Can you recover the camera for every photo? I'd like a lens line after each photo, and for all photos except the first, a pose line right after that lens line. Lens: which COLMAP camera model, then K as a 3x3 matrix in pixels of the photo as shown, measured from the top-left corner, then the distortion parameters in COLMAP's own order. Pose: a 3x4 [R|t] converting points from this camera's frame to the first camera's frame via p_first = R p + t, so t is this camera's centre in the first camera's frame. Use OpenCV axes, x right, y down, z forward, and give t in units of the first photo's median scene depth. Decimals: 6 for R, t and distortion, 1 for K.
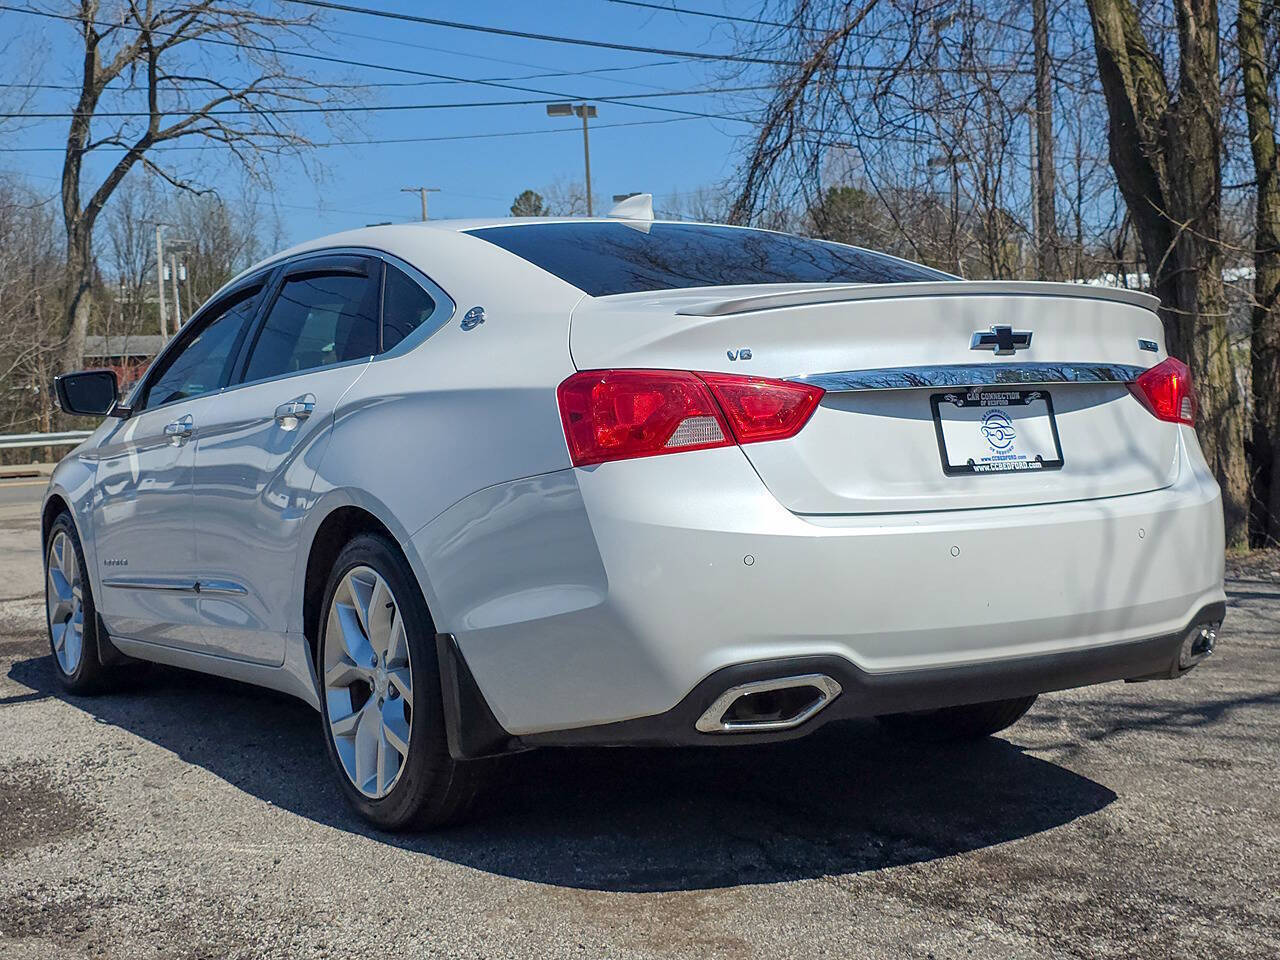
lens RADIAL K [[1714.1, 0, 640.0], [0, 1714.1, 480.0], [0, 0, 1]] dist [0.133918, -0.281880]
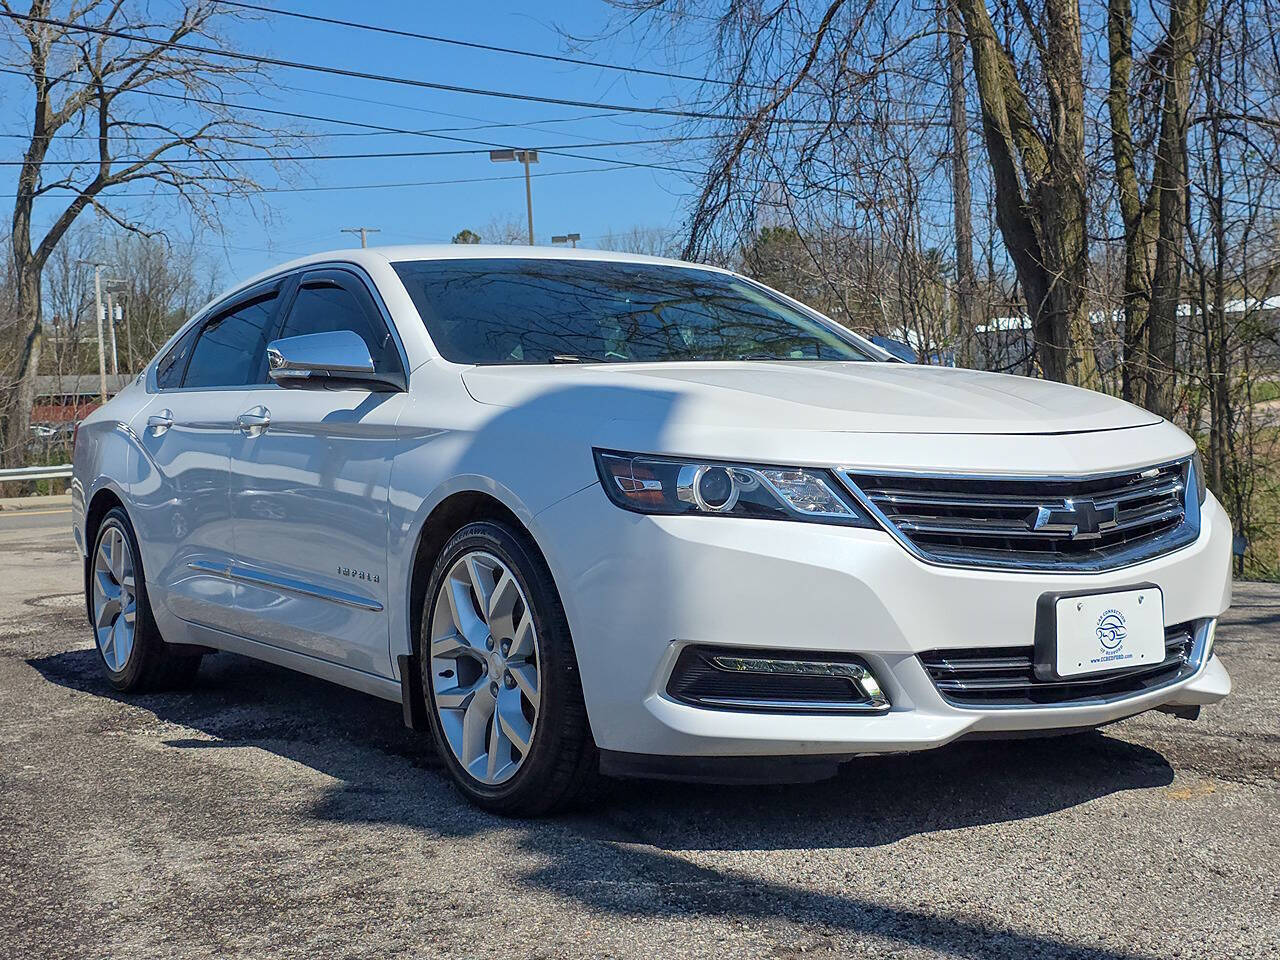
lens RADIAL K [[1714.1, 0, 640.0], [0, 1714.1, 480.0], [0, 0, 1]] dist [0.133918, -0.281880]
pose [[0.999286, -0.006075, 0.037281, -0.042446], [0.006890, 0.999739, -0.021781, 0.040249], [-0.037139, 0.022022, 0.999067, -0.382267]]
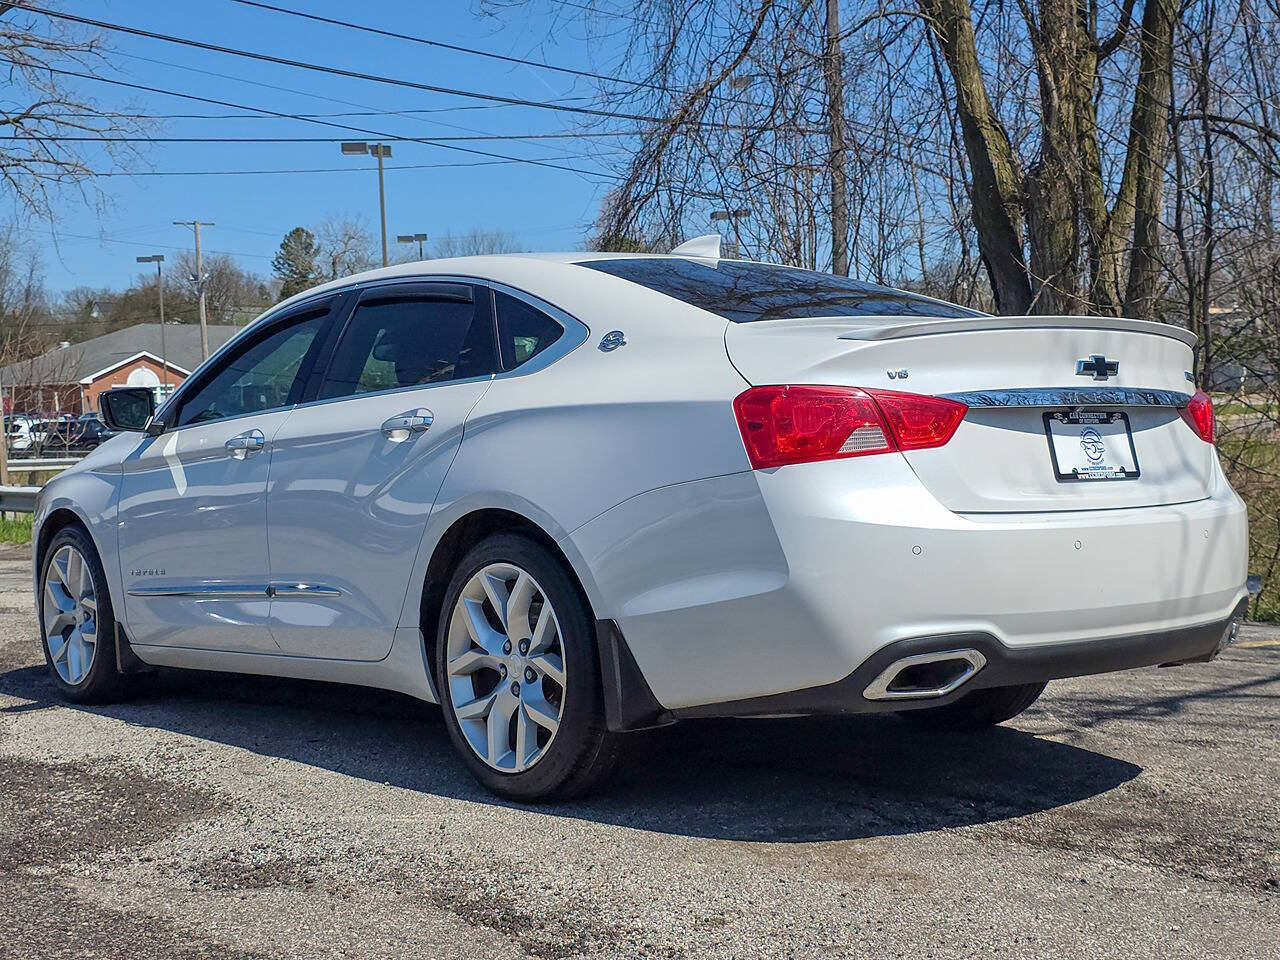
lens RADIAL K [[1716.4, 0, 637.2], [0, 1716.4, 500.4], [0, 0, 1]] dist [0.103887, -0.145764]
pose [[0.991010, 0.010720, 0.133354, -0.173064], [-0.008835, 0.999853, -0.014719, 0.019722], [-0.133492, 0.013409, 0.990959, -0.082498]]
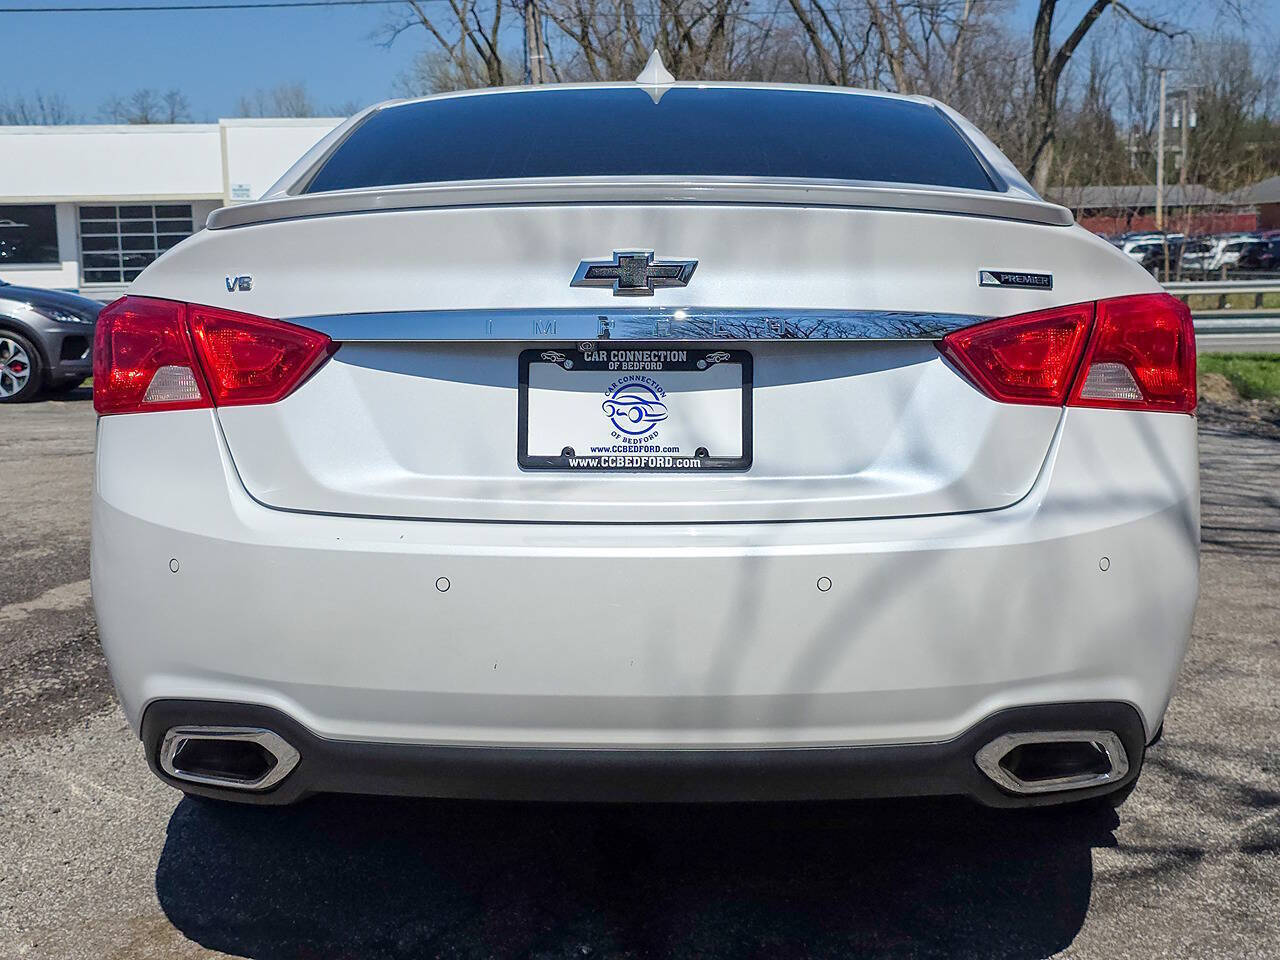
lens RADIAL K [[1714.1, 0, 640.0], [0, 1714.1, 480.0], [0, 0, 1]] dist [0.133918, -0.281880]
pose [[0.841478, 0.095300, -0.531821, 0.386910], [-0.049414, 0.993770, 0.099893, -0.045994], [0.538028, -0.057778, 0.840945, 0.295091]]
